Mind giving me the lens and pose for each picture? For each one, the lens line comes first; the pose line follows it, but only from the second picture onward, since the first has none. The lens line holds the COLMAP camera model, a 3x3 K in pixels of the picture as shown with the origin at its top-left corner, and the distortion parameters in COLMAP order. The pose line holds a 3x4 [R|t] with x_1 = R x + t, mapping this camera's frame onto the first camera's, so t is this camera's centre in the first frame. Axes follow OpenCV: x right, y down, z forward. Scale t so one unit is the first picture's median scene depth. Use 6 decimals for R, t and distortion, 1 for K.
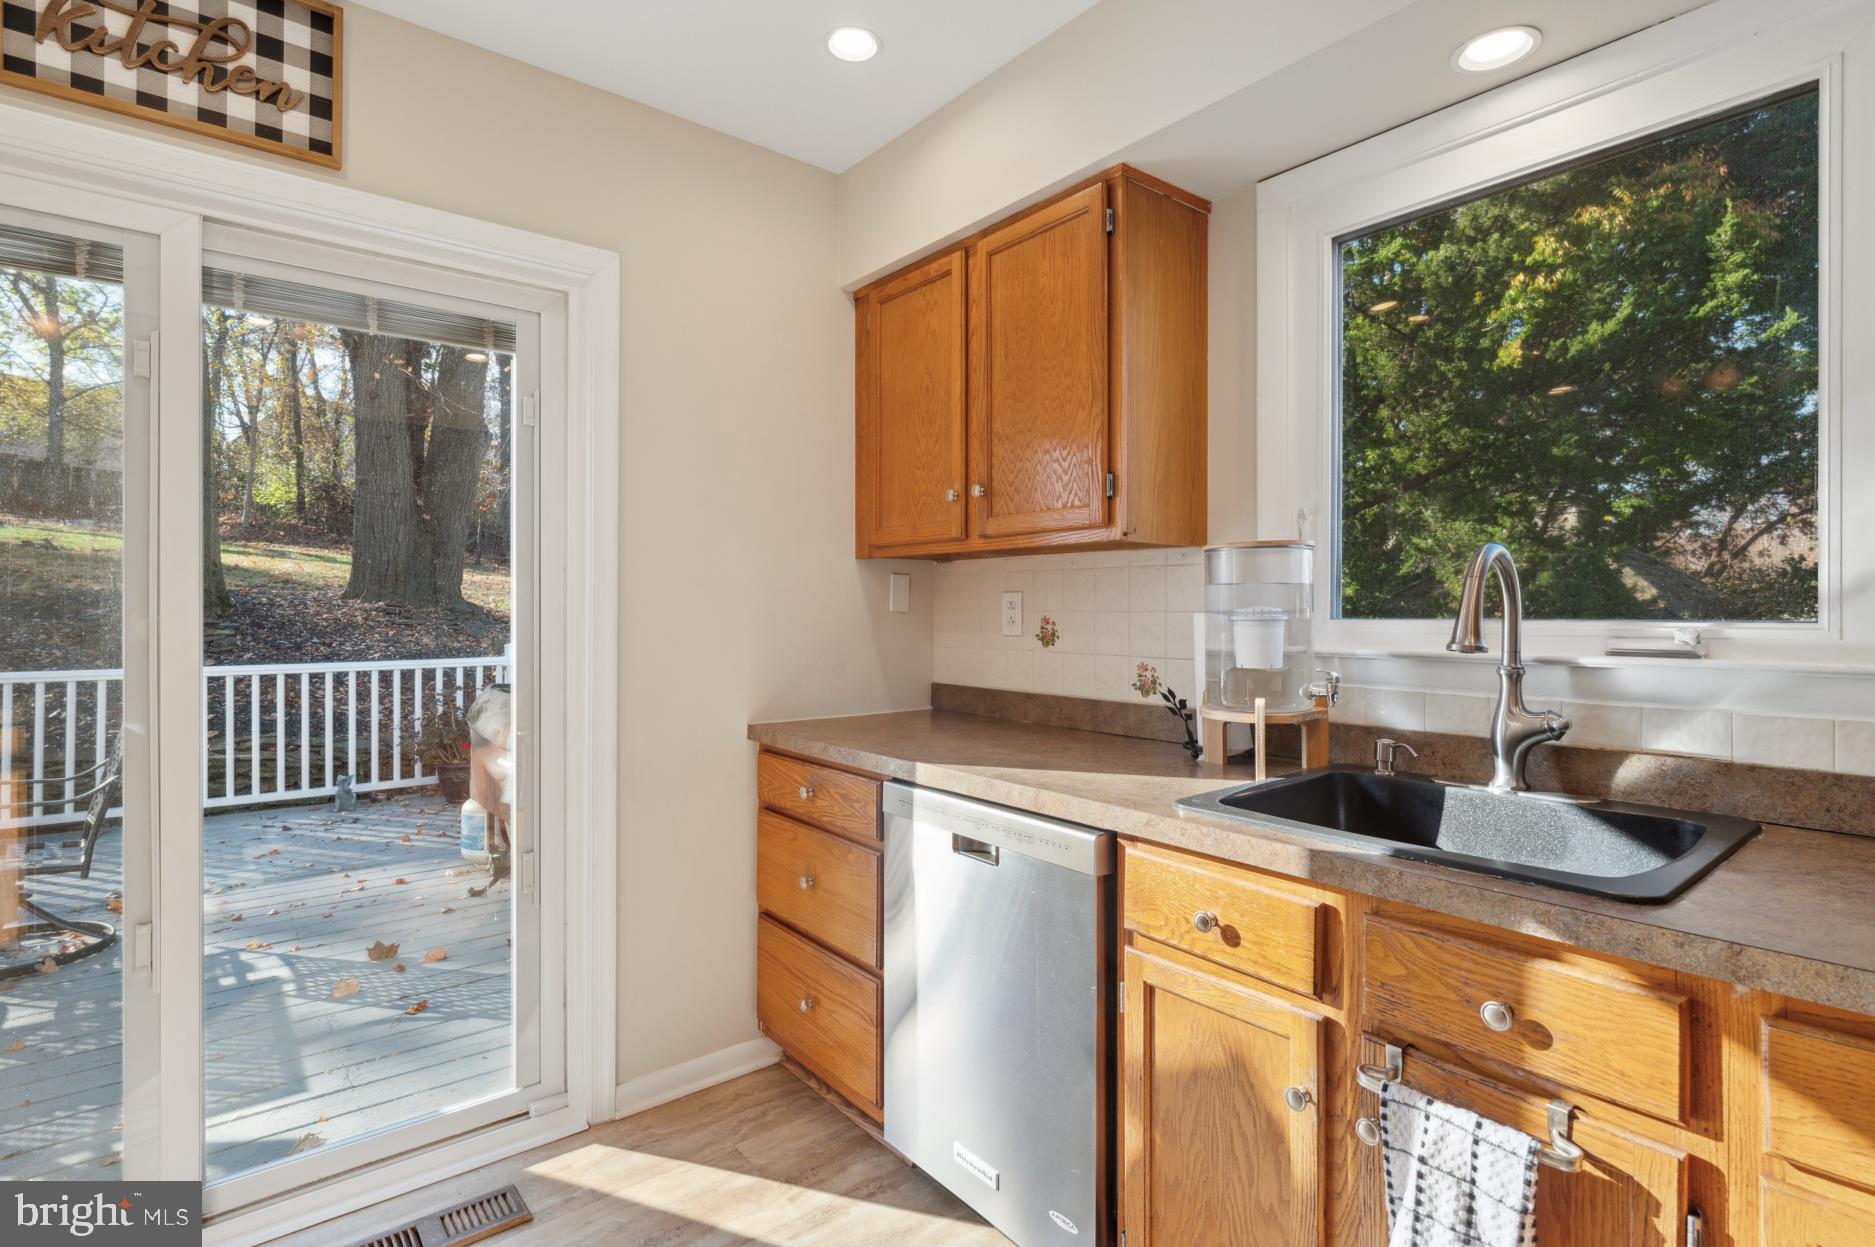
lens RADIAL K [[917.1, 0, 937.5], [0, 917.1, 610.8], [0, 0, 1]] dist [-0.001261, -0.000178]
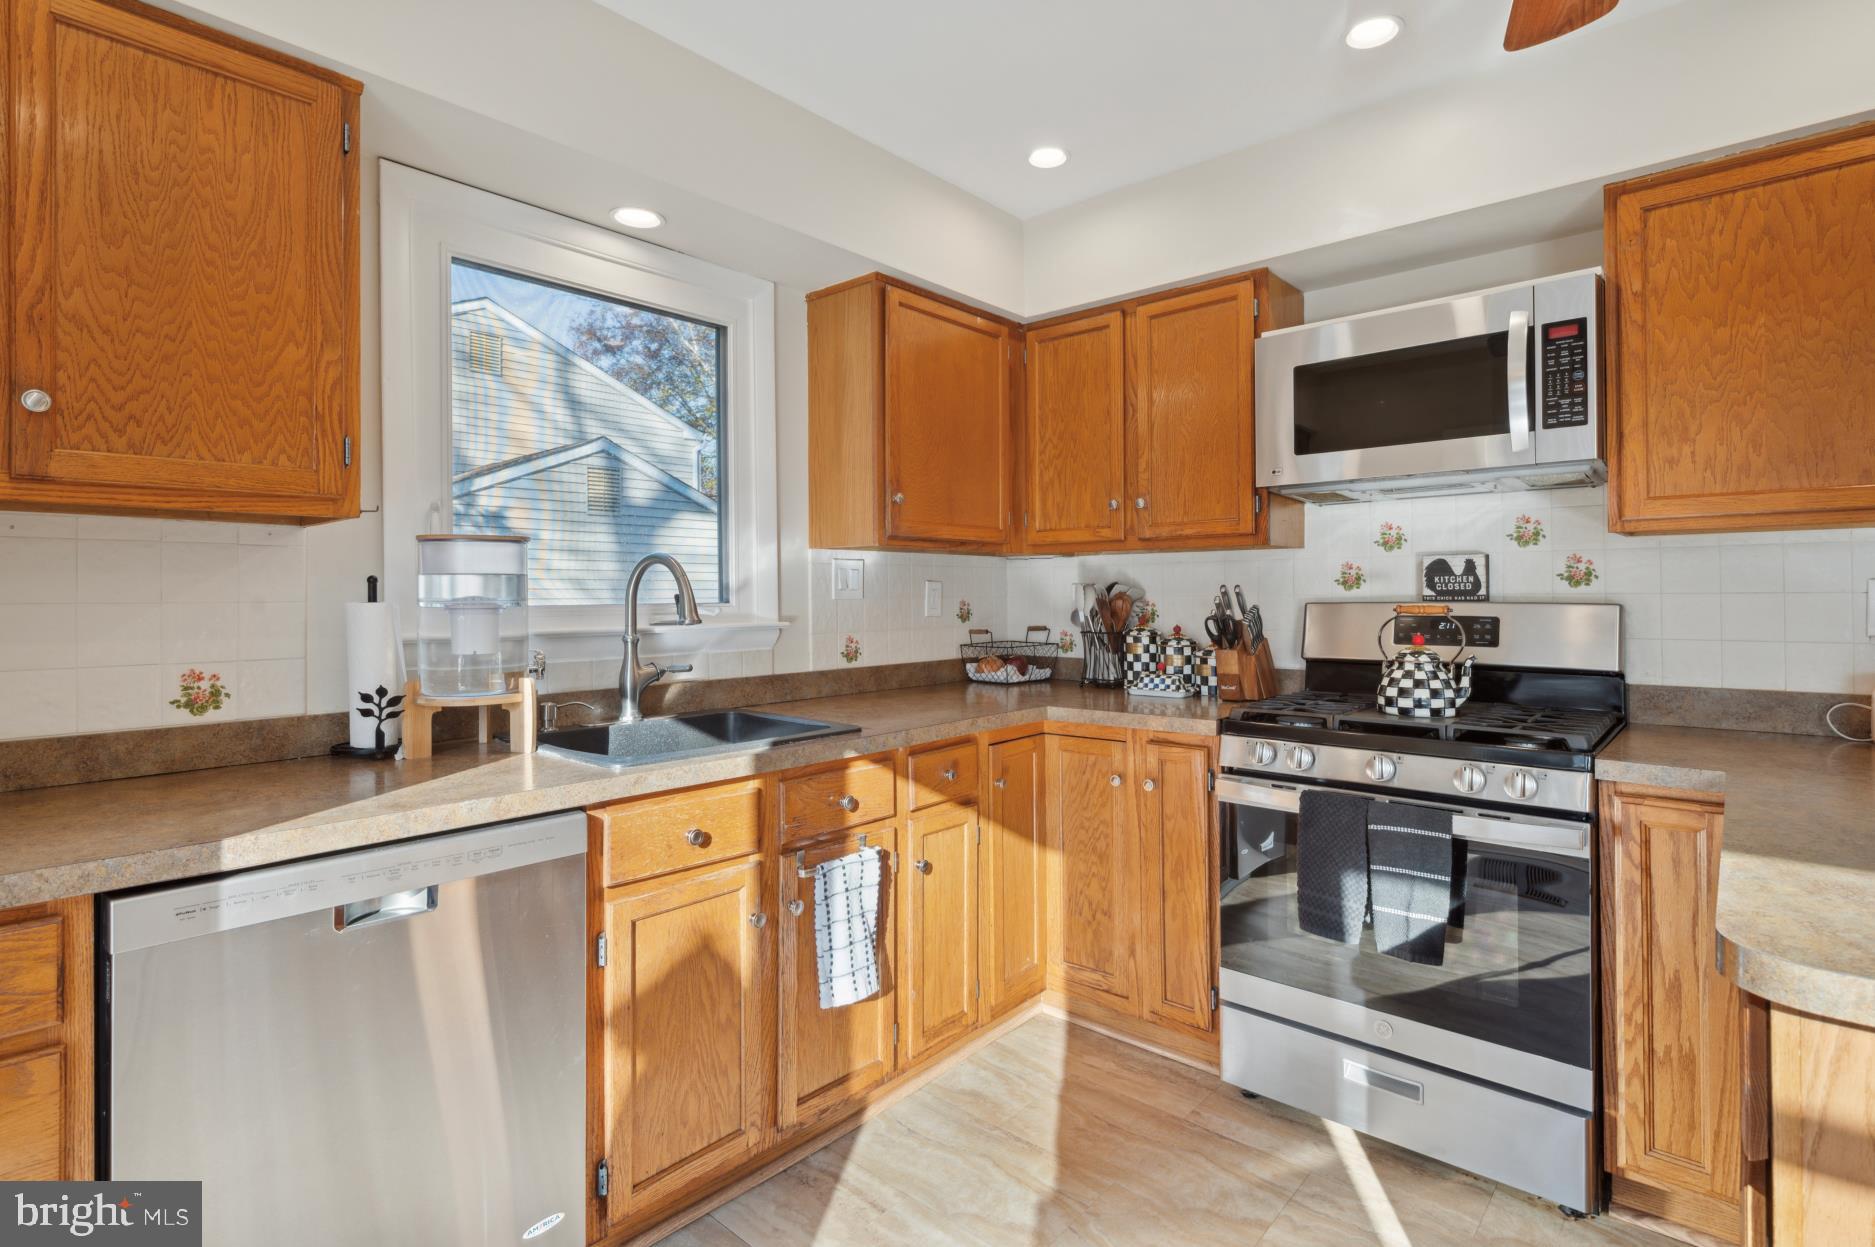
lens RADIAL K [[916.5, 0, 937.4], [0, 916.5, 595.4], [0, 0, 1]] dist [0.000286, 0.000020]
pose [[-0.157846, 0.002217, 0.987461, -1.013207], [0.009282, 0.999957, -0.000761, 0.001283], [-0.987420, 0.009046, -0.157860, 0.835700]]
